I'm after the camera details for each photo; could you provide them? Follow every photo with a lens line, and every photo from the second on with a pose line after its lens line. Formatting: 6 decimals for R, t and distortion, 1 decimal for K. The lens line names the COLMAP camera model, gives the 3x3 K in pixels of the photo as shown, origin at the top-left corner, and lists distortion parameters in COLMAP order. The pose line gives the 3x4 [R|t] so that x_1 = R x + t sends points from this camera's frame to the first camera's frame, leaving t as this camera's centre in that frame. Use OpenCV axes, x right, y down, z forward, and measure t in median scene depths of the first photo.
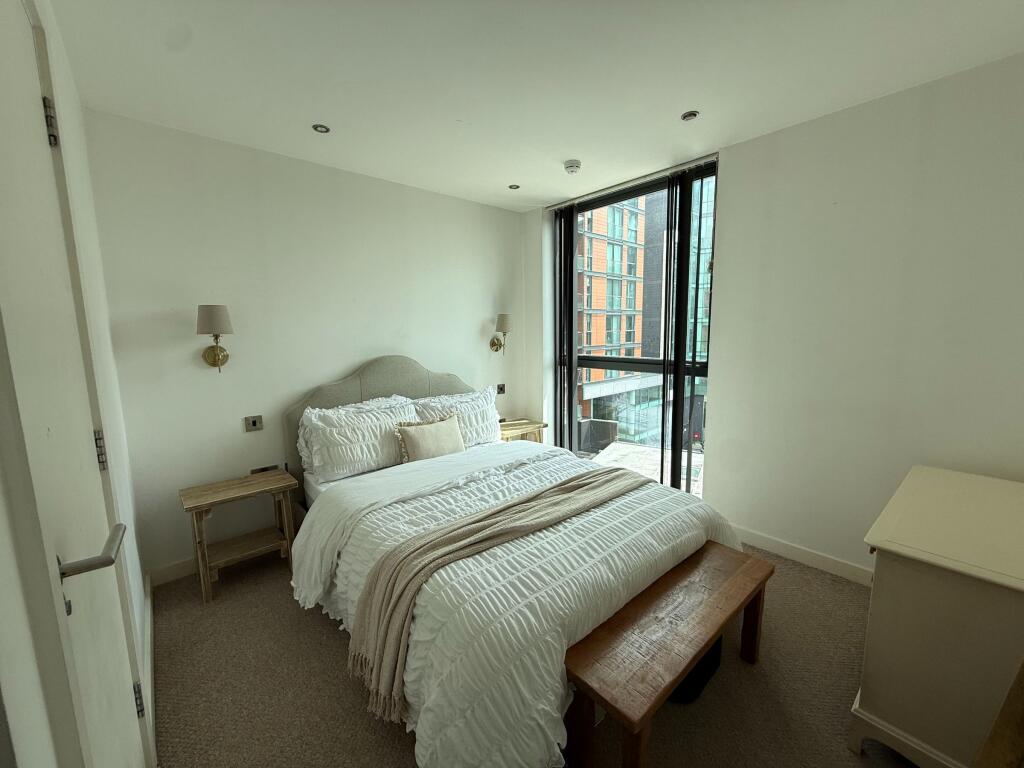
lens RADIAL K [[411.3, 0, 512.0], [0, 411.3, 384.0], [0, 0, 1]] dist [-0.001025, -0.000103]
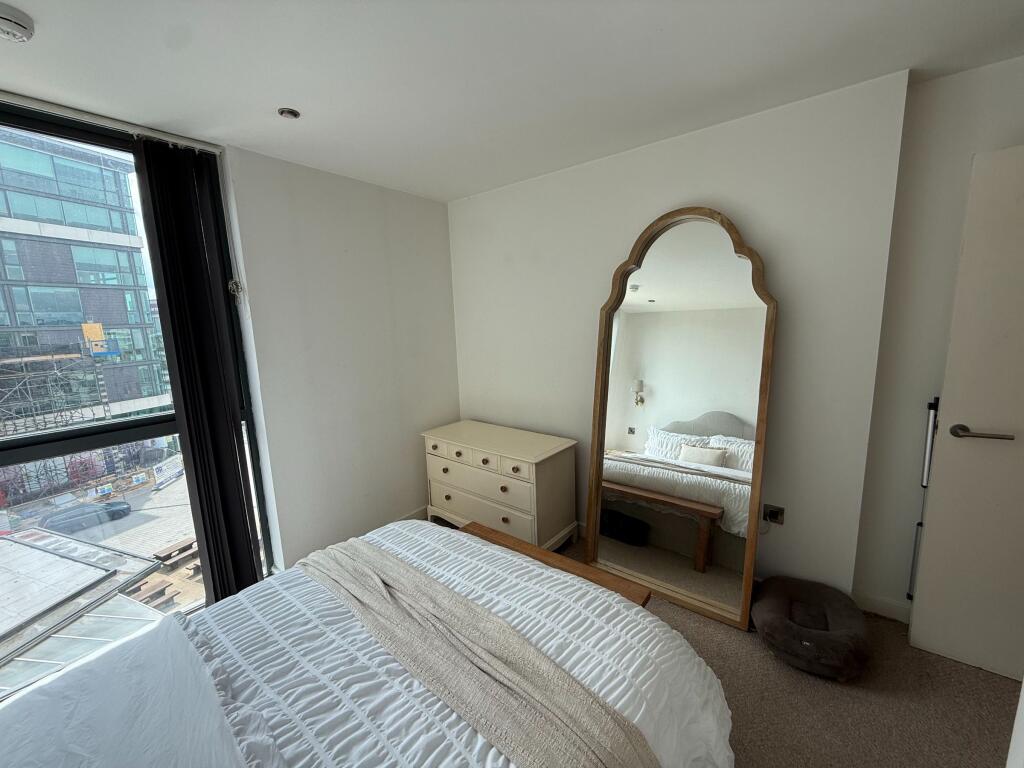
lens RADIAL K [[411.3, 0, 512.0], [0, 411.3, 384.0], [0, 0, 1]] dist [-0.001025, -0.000103]
pose [[-0.183855, -0.135881, 0.973516, -0.587244], [0.172891, 0.970488, 0.168110, -0.194073], [-0.967629, 0.199220, -0.154936, 0.872445]]
